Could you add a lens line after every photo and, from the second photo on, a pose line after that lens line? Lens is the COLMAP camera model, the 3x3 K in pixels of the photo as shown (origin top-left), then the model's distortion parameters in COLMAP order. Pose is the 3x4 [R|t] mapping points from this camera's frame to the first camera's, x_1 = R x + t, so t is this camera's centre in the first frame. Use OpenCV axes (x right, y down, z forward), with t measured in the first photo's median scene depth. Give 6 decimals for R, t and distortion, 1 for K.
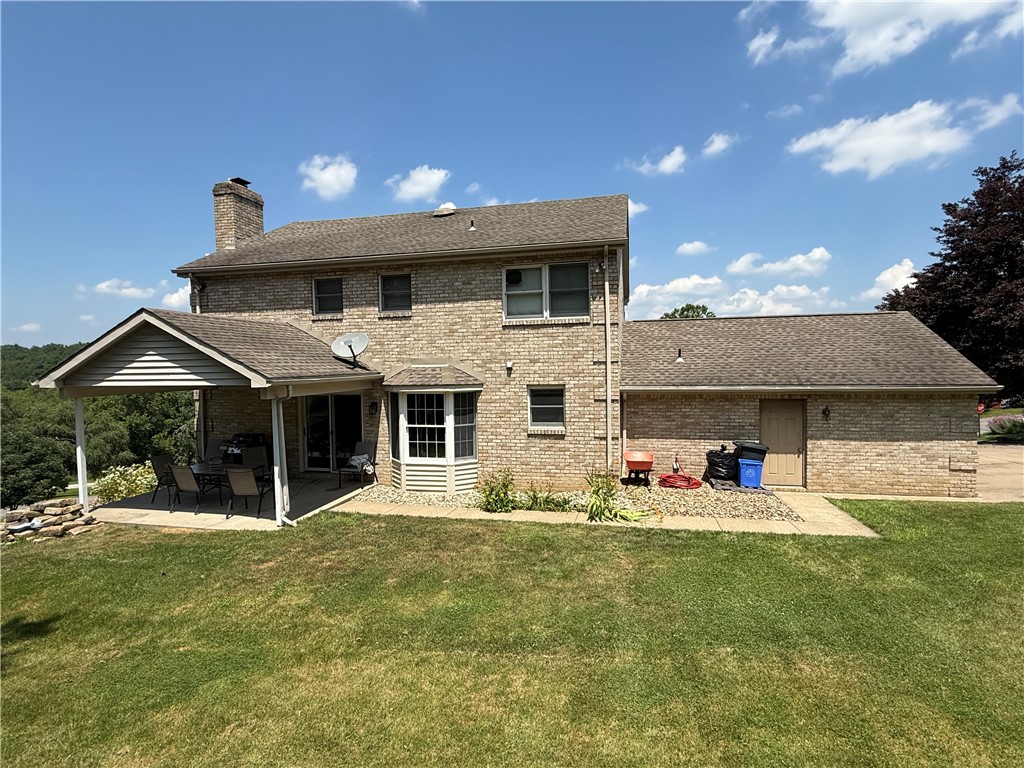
lens RADIAL K [[539.9, 0, 512.1], [0, 539.9, 381.0], [0, 0, 1]] dist [0.003792, -0.000566]
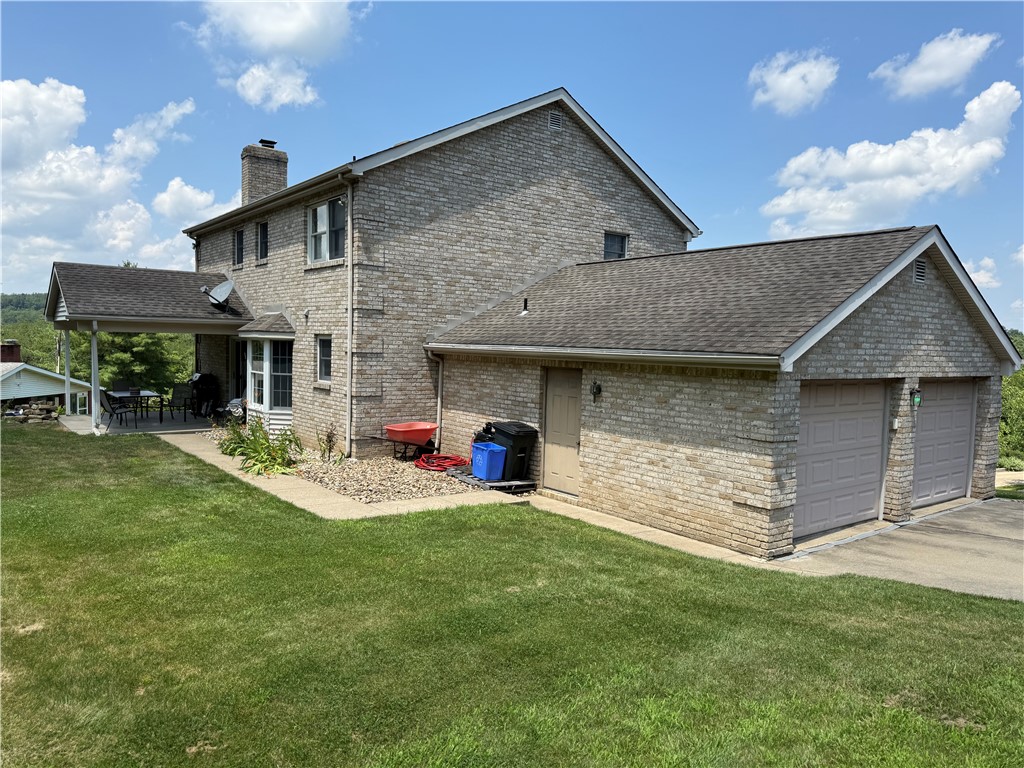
lens RADIAL K [[730.8, 0, 510.2], [0, 730.8, 389.0], [0, 0, 1]] dist [0.009334, -0.001081]
pose [[0.770421, 0.077032, -0.632865, 1.063839], [-0.056426, 0.997017, 0.052666, 0.016399], [0.635034, -0.004865, 0.772469, 0.242043]]
